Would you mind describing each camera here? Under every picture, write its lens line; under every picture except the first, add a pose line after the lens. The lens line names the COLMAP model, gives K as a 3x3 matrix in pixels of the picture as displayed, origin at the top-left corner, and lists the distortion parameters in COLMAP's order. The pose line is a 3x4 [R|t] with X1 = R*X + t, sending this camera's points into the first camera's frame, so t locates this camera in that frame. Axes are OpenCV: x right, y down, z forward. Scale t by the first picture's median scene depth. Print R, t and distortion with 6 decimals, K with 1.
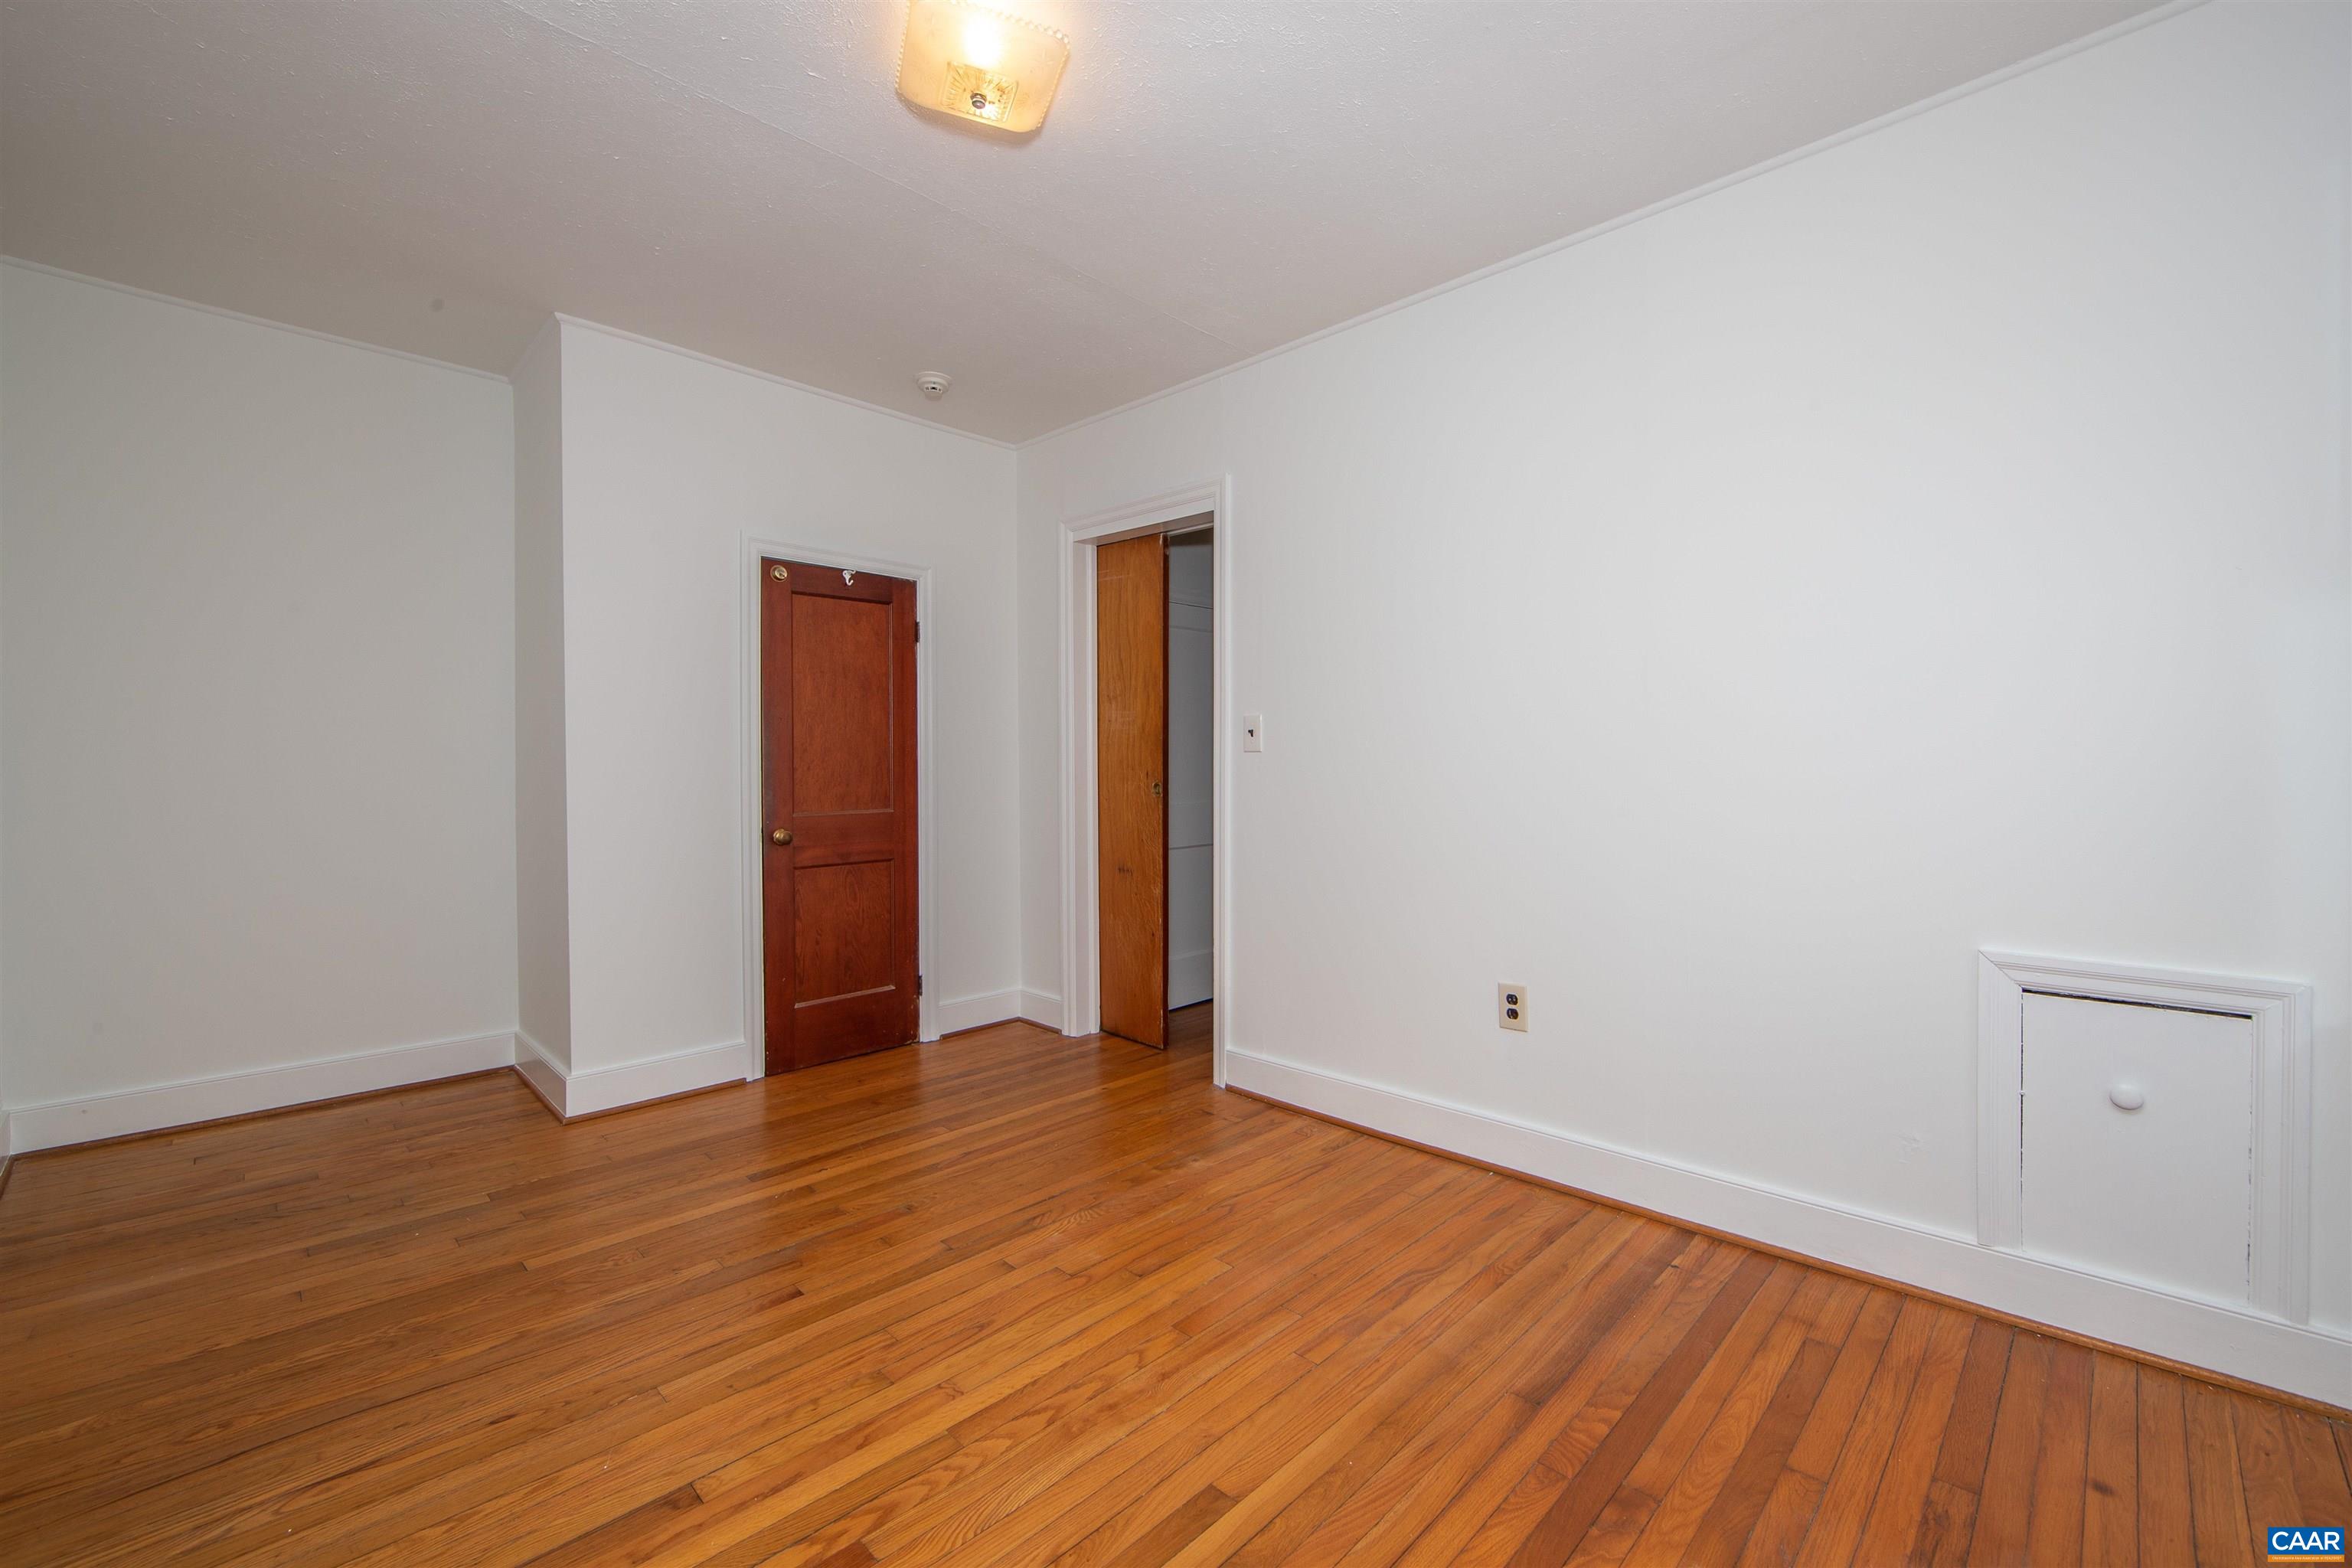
lens RADIAL K [[932.8, 0, 1168.7], [0, 932.8, 767.2], [0, 0, 1]] dist [-0.014834, 0.003742]
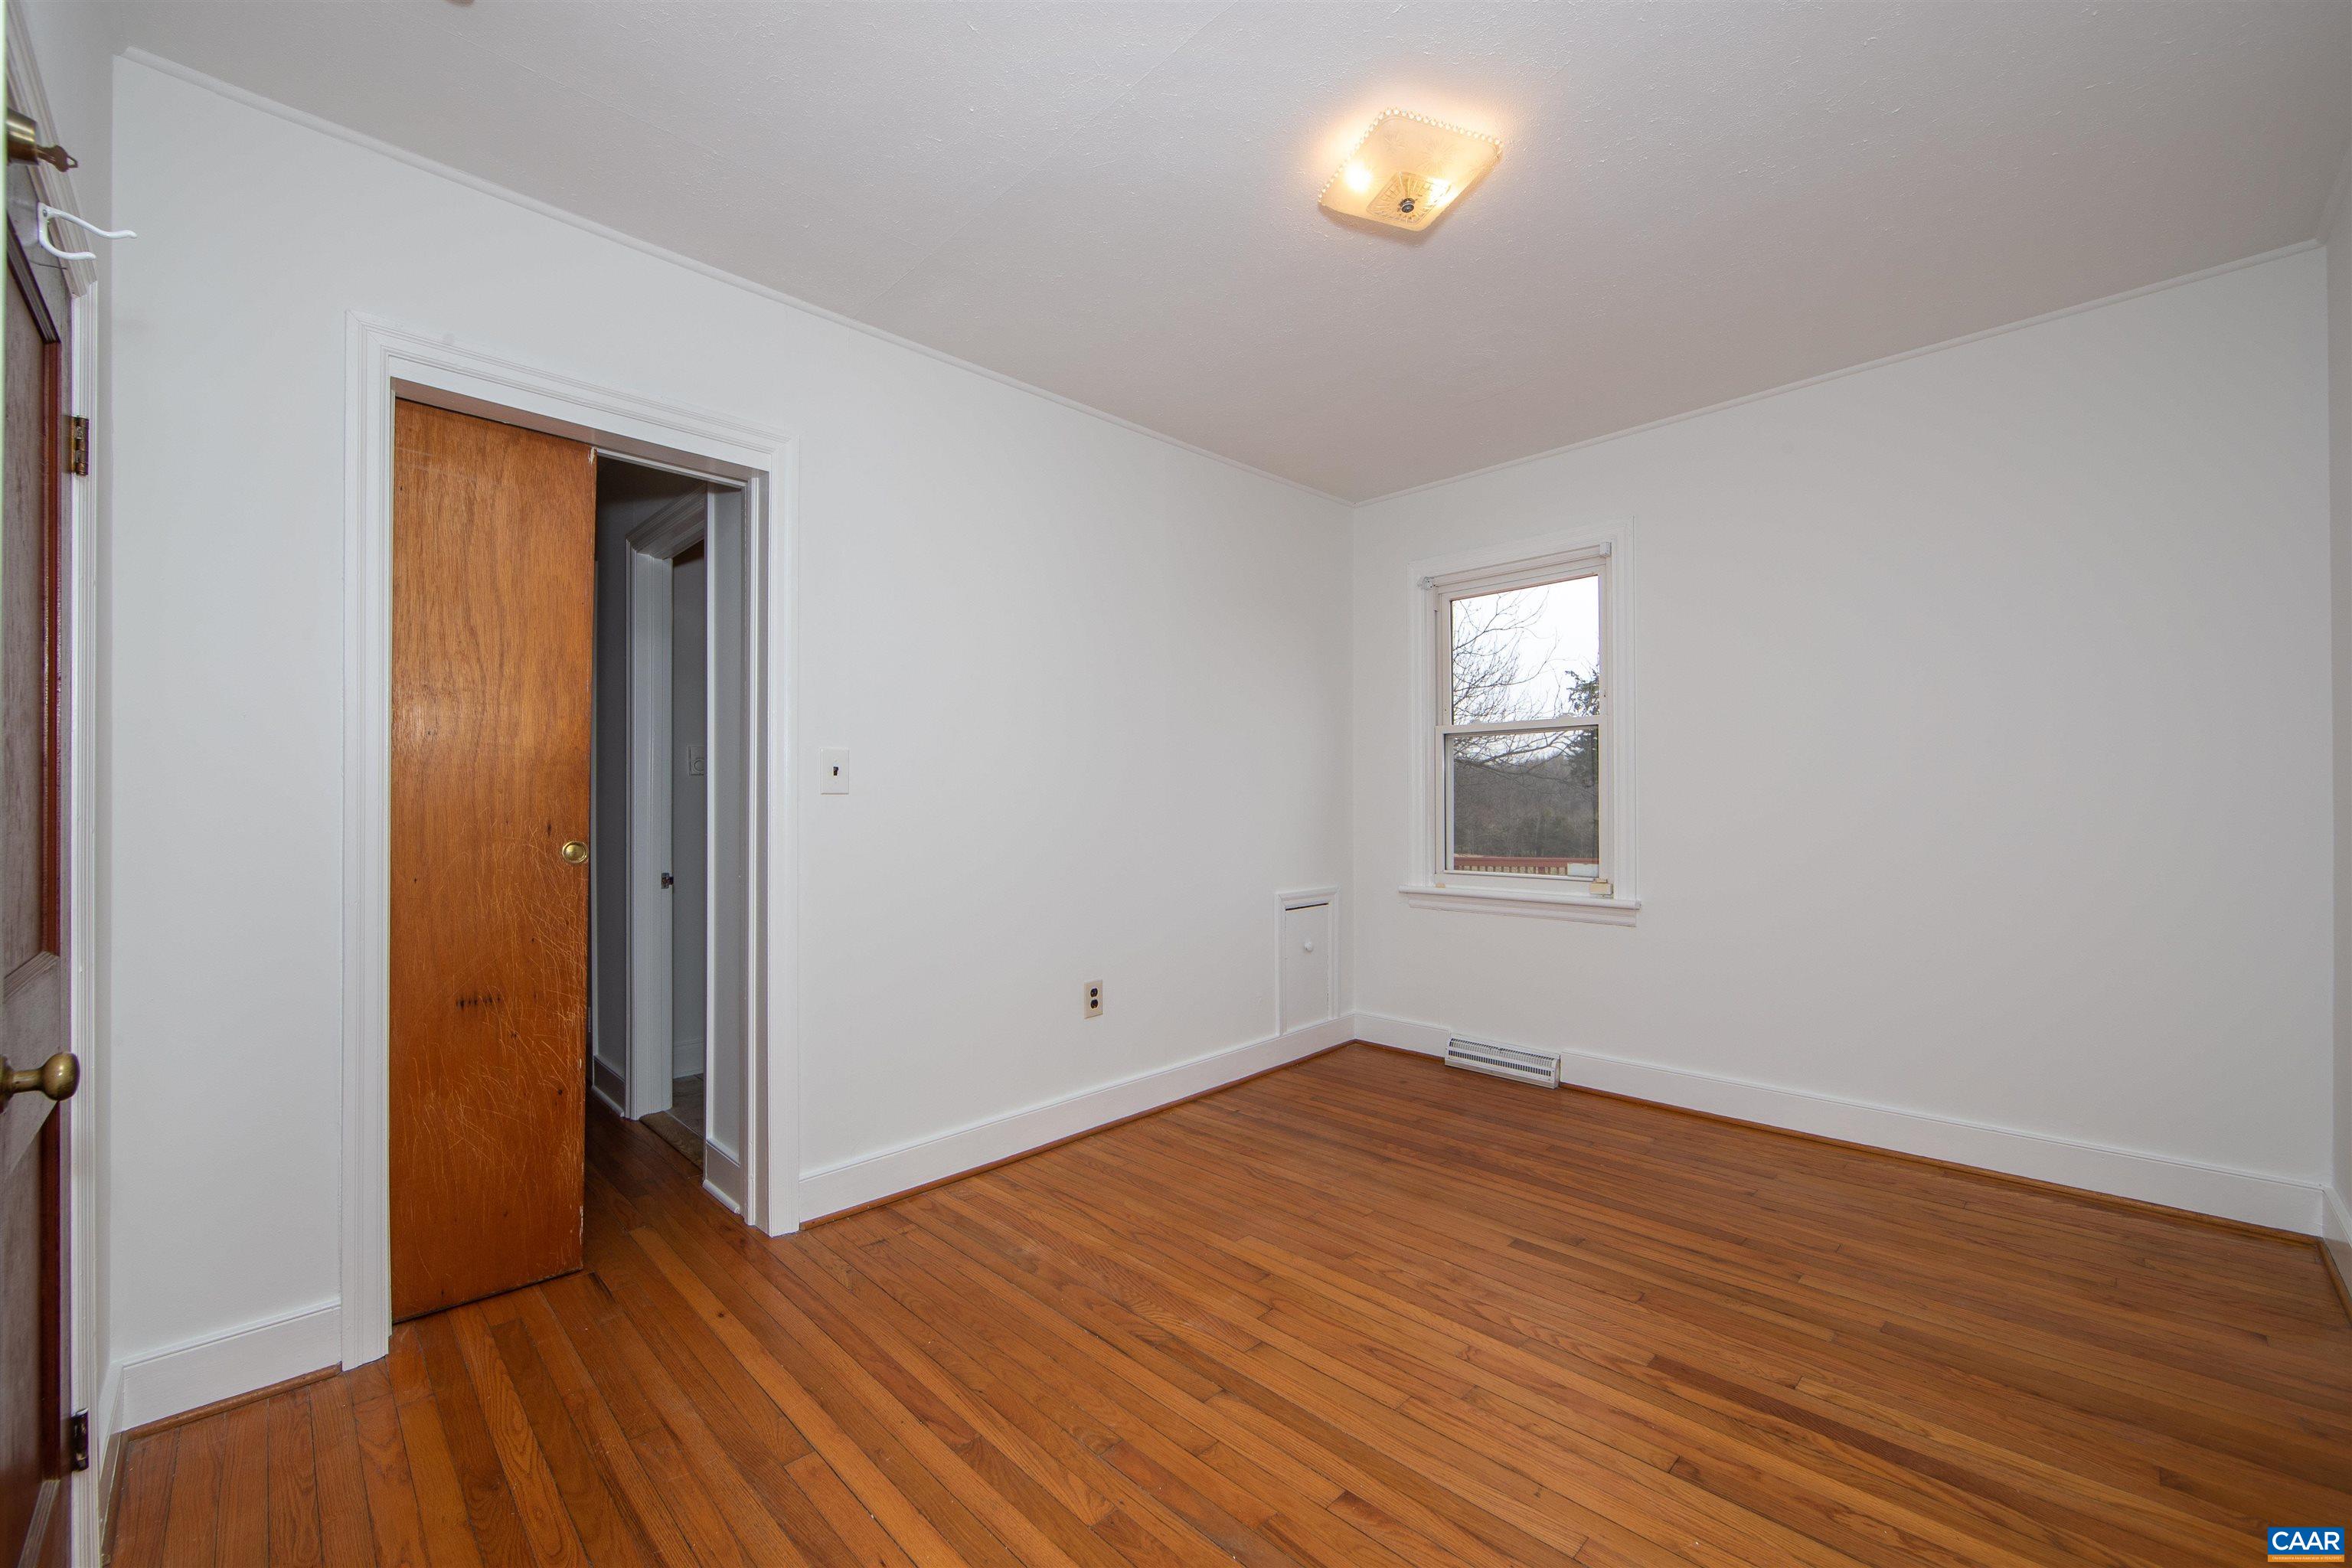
lens RADIAL K [[932.8, 0, 1173.9], [0, 932.8, 800.4], [0, 0, 1]] dist [-0.014834, 0.003742]
pose [[0.035499, 0.001777, 0.999368, -1.112837], [0.012550, 0.999919, -0.002224, -0.008452], [-0.999291, 0.012621, 0.035474, 1.052178]]
